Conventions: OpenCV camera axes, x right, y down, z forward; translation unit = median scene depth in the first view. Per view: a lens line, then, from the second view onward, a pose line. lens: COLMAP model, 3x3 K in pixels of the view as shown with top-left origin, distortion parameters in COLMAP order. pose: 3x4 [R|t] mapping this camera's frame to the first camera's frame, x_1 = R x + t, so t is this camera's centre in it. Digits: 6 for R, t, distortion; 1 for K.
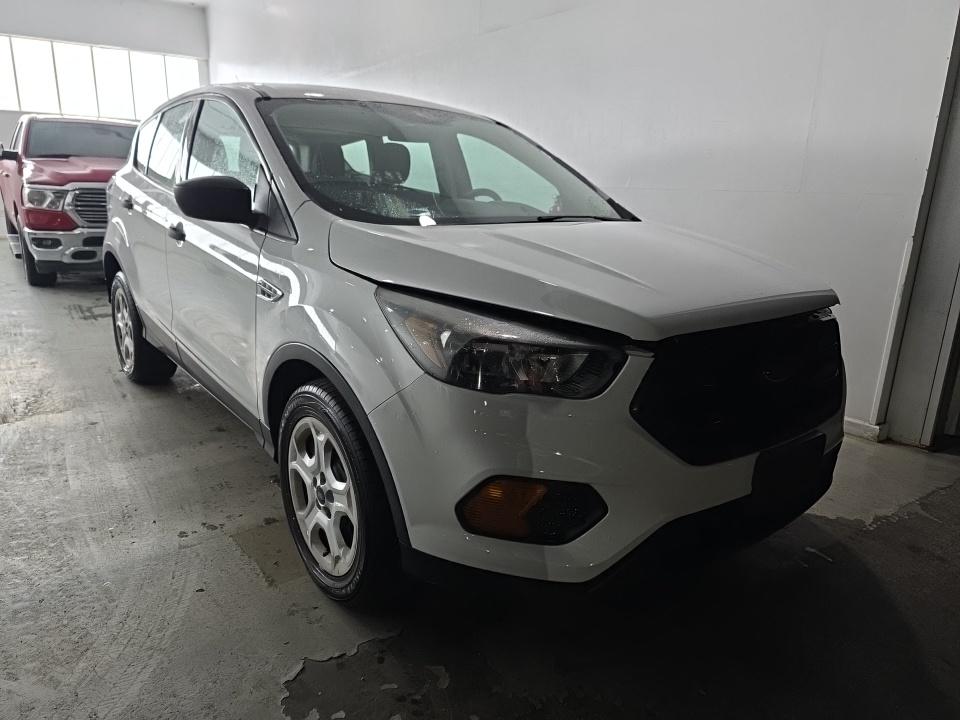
lens RADIAL K [[642.5, 0, 480.0], [0, 642.5, 360.0], [0, 0, 1]] dist [0.009863, 0.001254]
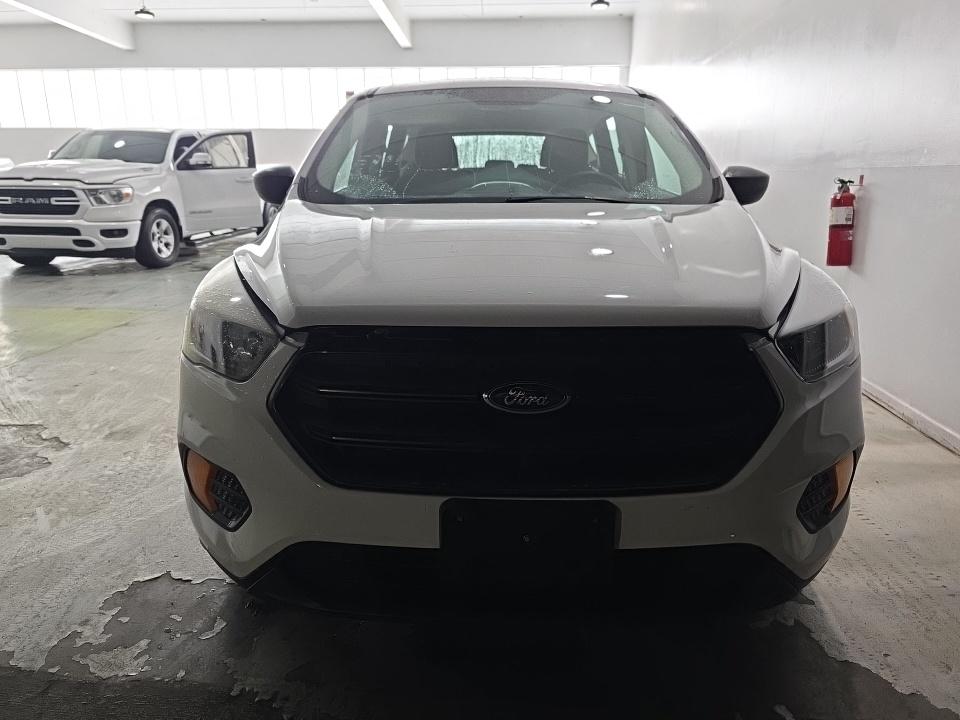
lens RADIAL K [[642.5, 0, 480.0], [0, 642.5, 360.0], [0, 0, 1]] dist [0.009863, 0.001254]
pose [[0.781010, 0.143974, -0.607697, 0.518465], [-0.145835, 0.988206, 0.046697, -0.031841], [0.607253, 0.052153, 0.792795, 0.242998]]
